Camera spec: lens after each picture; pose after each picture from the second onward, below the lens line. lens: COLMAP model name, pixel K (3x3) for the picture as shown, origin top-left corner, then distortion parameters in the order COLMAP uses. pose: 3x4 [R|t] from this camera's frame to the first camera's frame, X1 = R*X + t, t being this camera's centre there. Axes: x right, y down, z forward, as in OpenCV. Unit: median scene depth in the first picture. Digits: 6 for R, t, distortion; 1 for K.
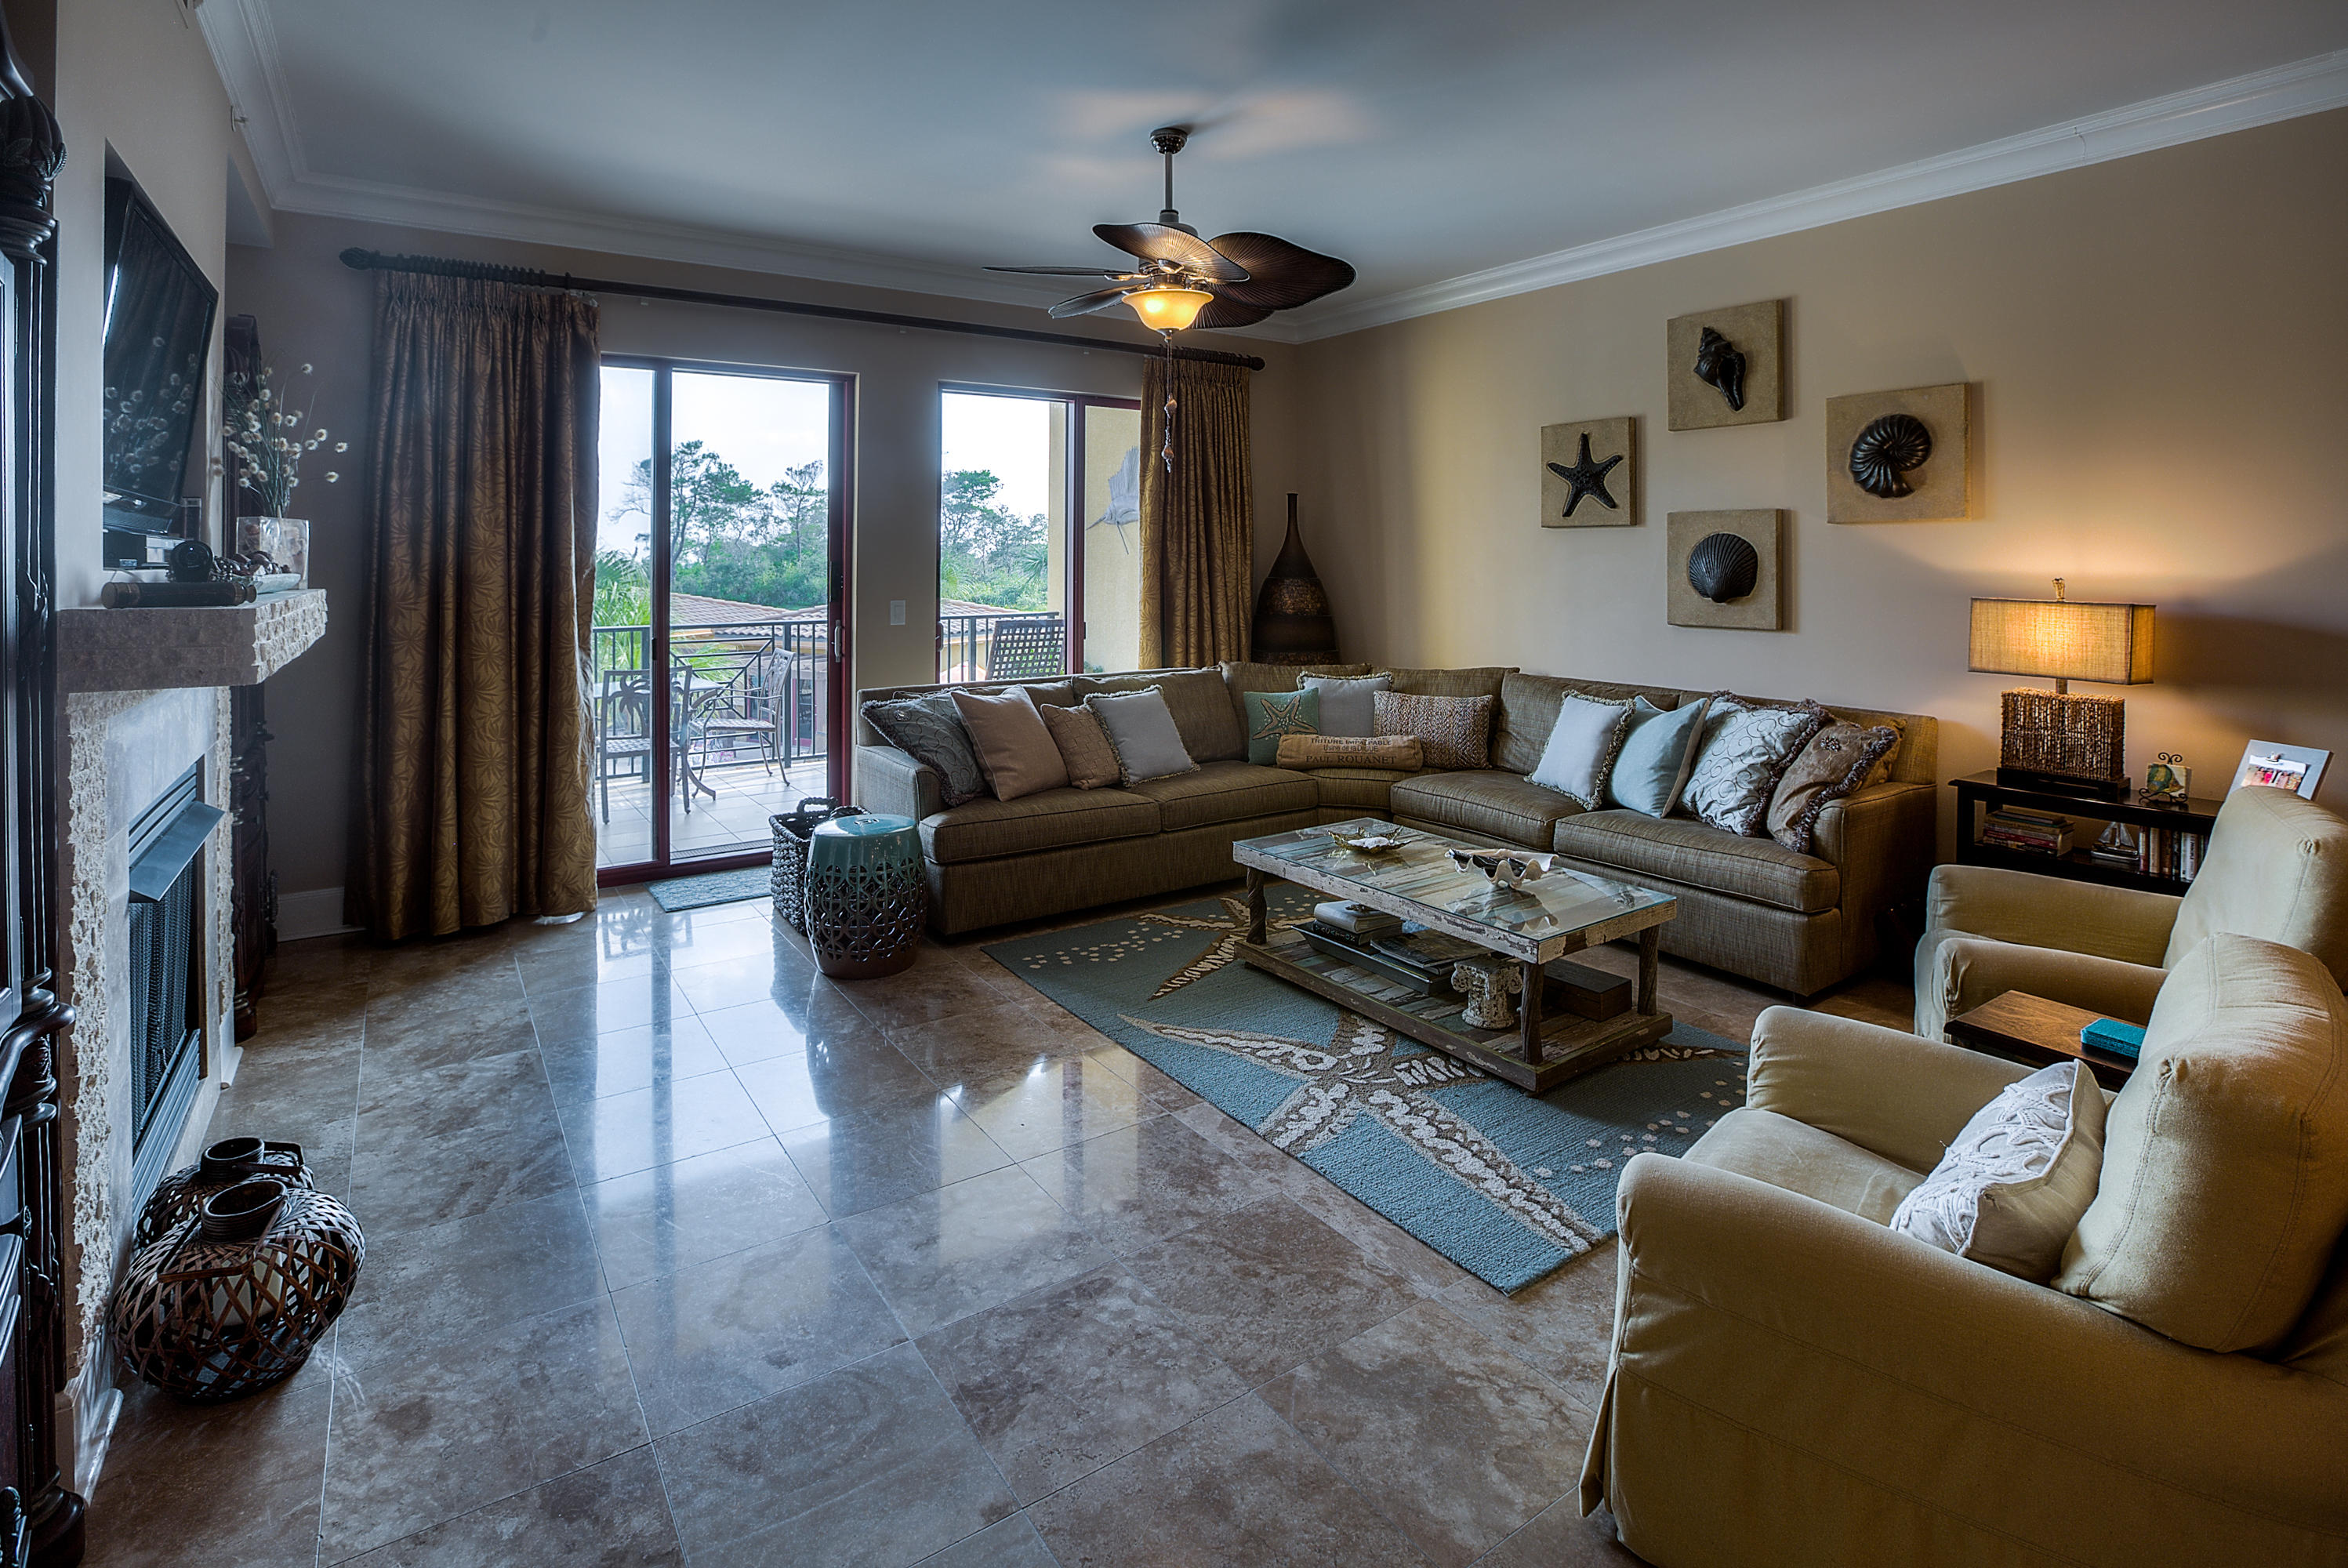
lens RADIAL K [[1135.5, 0, 1154.5], [0, 1135.5, 733.6], [0, 0, 1]] dist [-0.048885, 0.029020]
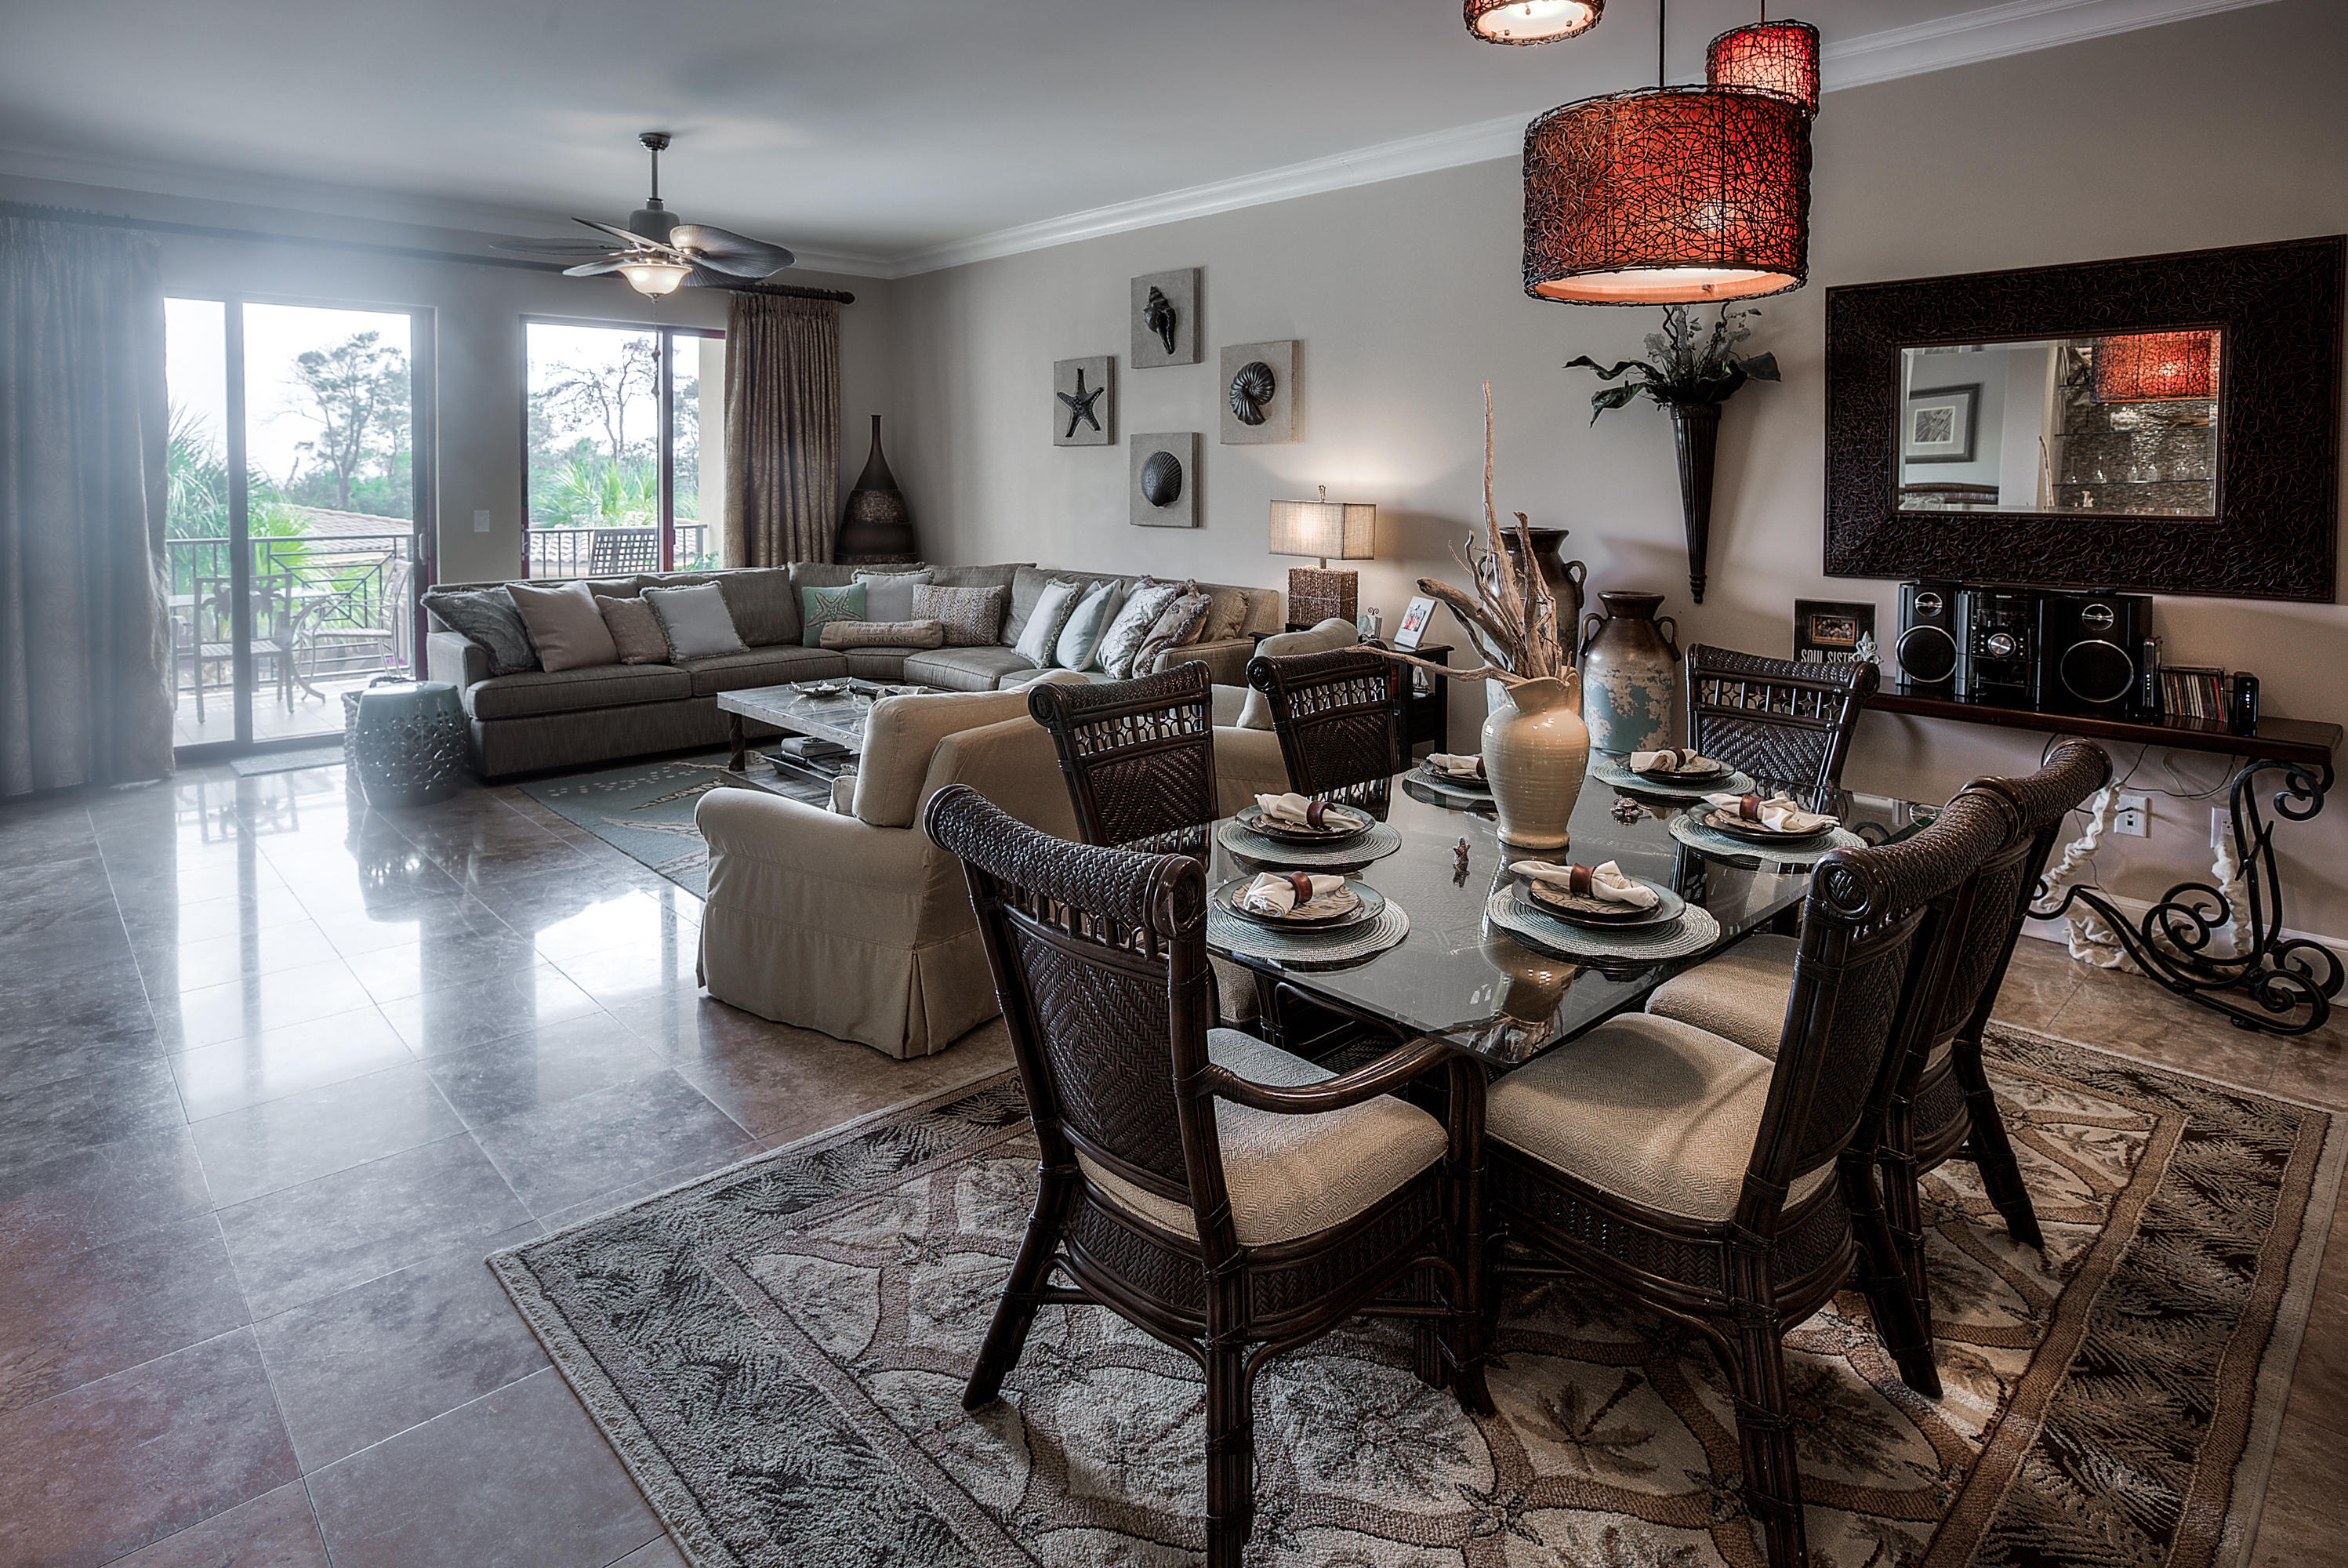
lens RADIAL K [[1283.6, 0, 1194.9], [0, 1283.6, 669.5], [0, 0, 1]] dist [-0.046806, 0.036570]
pose [[0.984255, -0.023325, 0.175210, 0.298056], [0.023535, 0.999723, 0.000878, 0.068652], [-0.175182, 0.003259, 0.984531, -0.441911]]
